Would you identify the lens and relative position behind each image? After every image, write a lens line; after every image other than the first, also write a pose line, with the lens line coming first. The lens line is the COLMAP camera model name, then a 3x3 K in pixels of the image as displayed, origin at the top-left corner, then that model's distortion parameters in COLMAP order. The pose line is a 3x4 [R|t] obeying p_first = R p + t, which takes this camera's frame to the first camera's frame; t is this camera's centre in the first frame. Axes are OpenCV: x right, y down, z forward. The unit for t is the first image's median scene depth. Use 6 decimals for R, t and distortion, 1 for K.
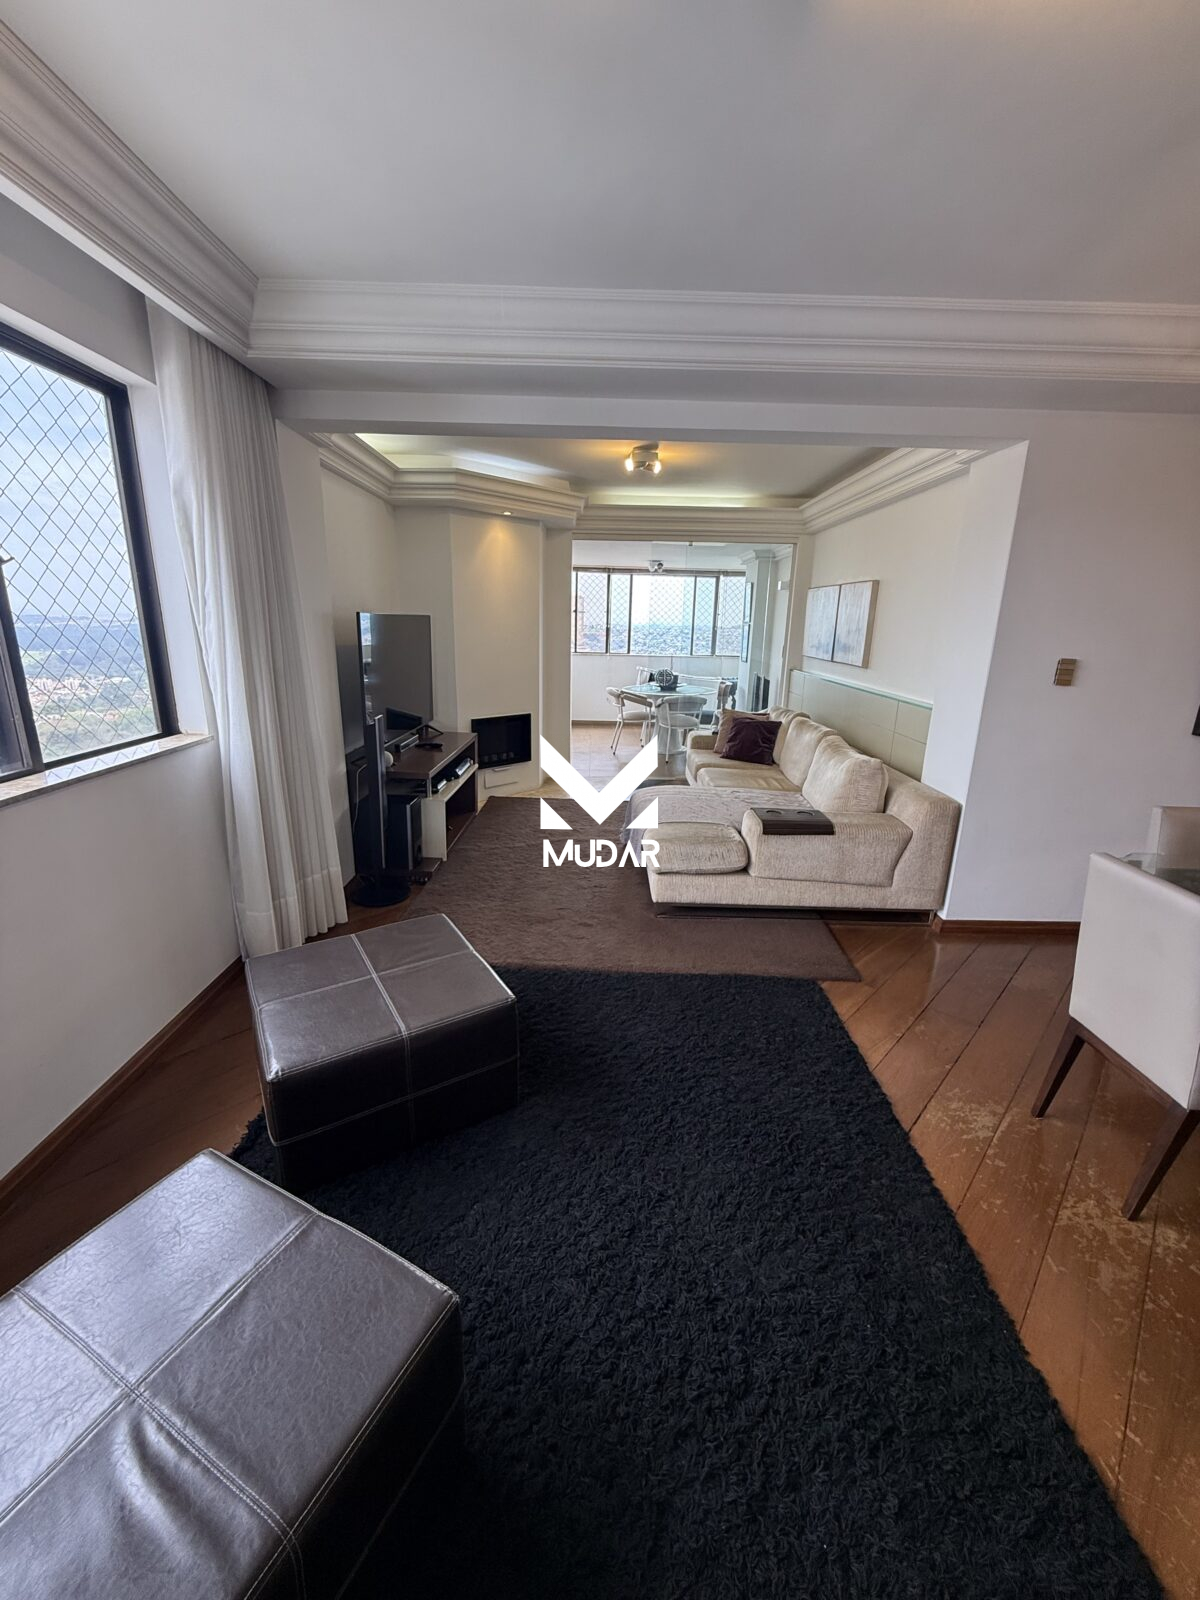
lens RADIAL K [[638.0, 0, 601.1], [0, 638.0, 794.6], [0, 0, 1]] dist [-0.003463, 0.001370]
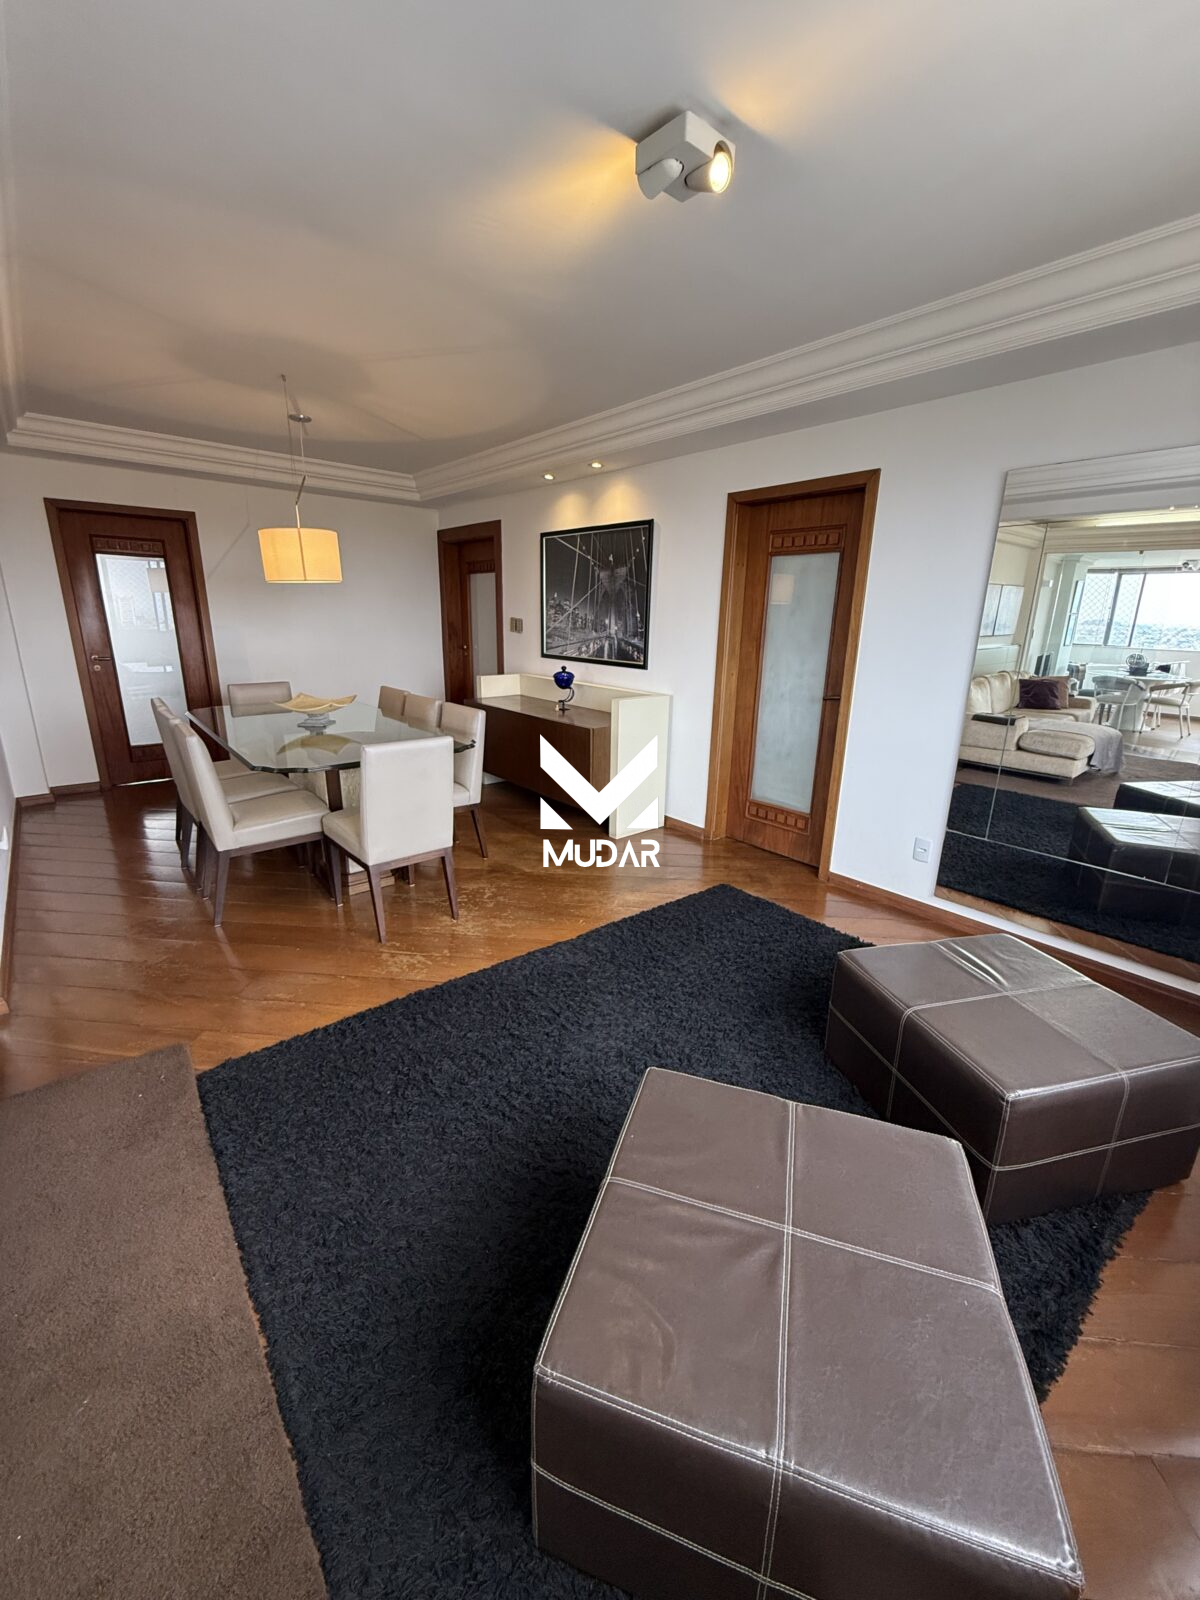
lens RADIAL K [[638.0, 0, 601.1], [0, 638.0, 797.9], [0, 0, 1]] dist [-0.003463, 0.001370]
pose [[-0.643298, -0.248816, 0.724057, -0.226014], [0.163376, 0.879323, 0.447325, -0.130789], [-0.747981, 0.406057, -0.525016, 0.509629]]
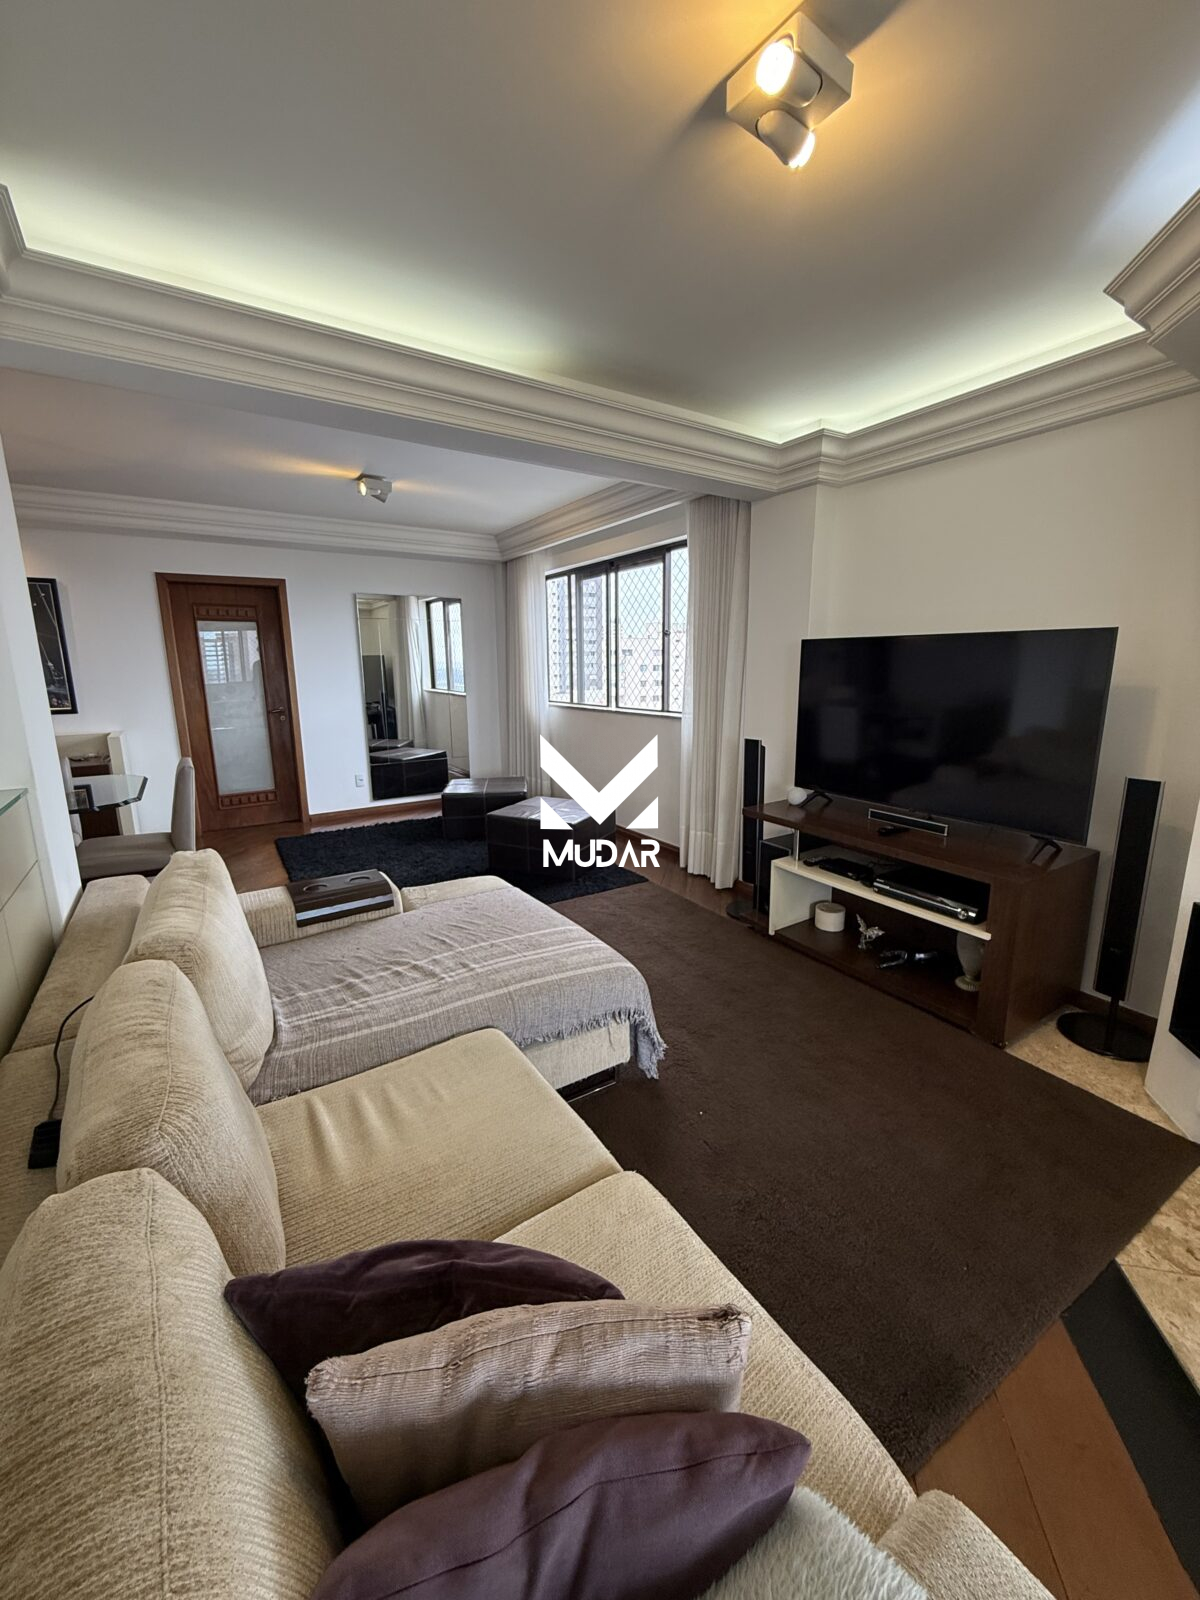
lens RADIAL K [[638.0, 0, 602.6], [0, 638.0, 791.9], [0, 0, 1]] dist [-0.003463, 0.001370]
pose [[-0.838708, 0.091553, -0.536831, 0.280970], [-0.153752, 0.905855, 0.394698, -0.274754], [0.522427, 0.413575, -0.745671, 1.104962]]
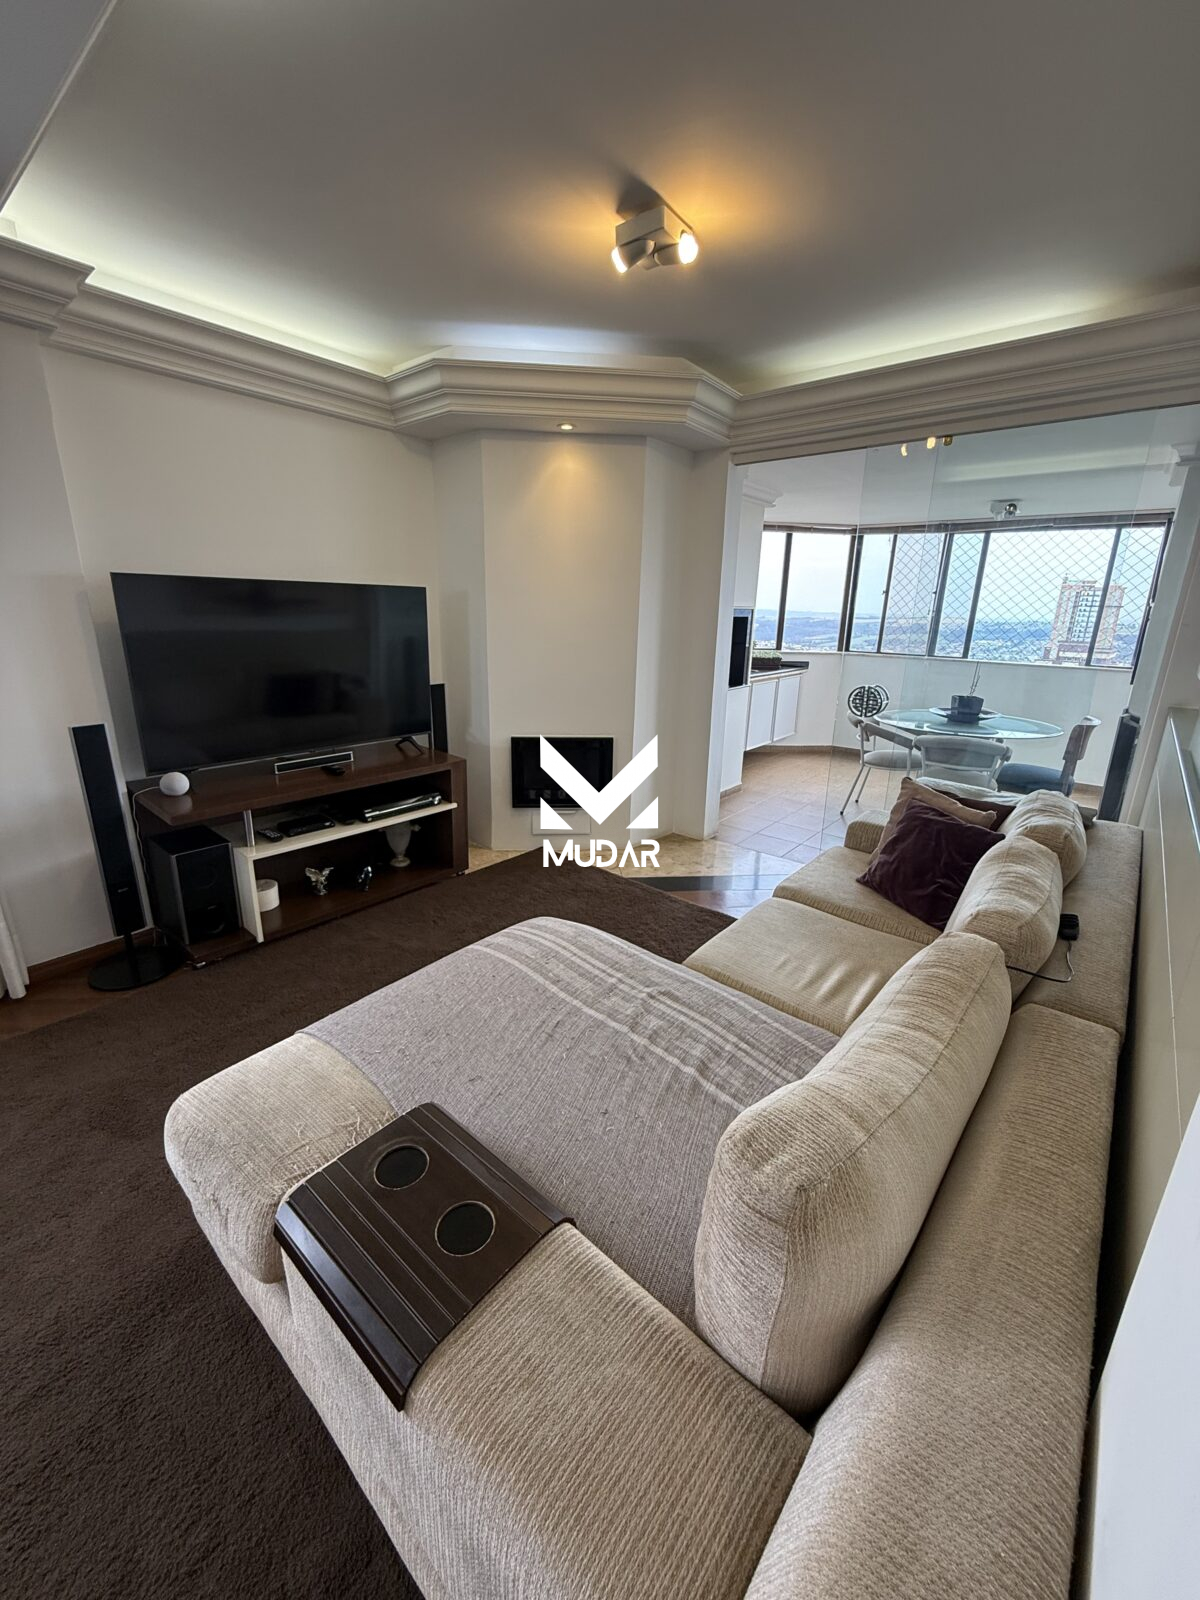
lens RADIAL K [[638.0, 0, 602.2], [0, 638.0, 793.1], [0, 0, 1]] dist [-0.003463, 0.001370]
pose [[0.771419, 0.174054, -0.612061, 0.331052], [-0.171887, 0.983105, 0.062930, -0.123112], [0.612673, 0.056660, 0.788303, 0.526872]]
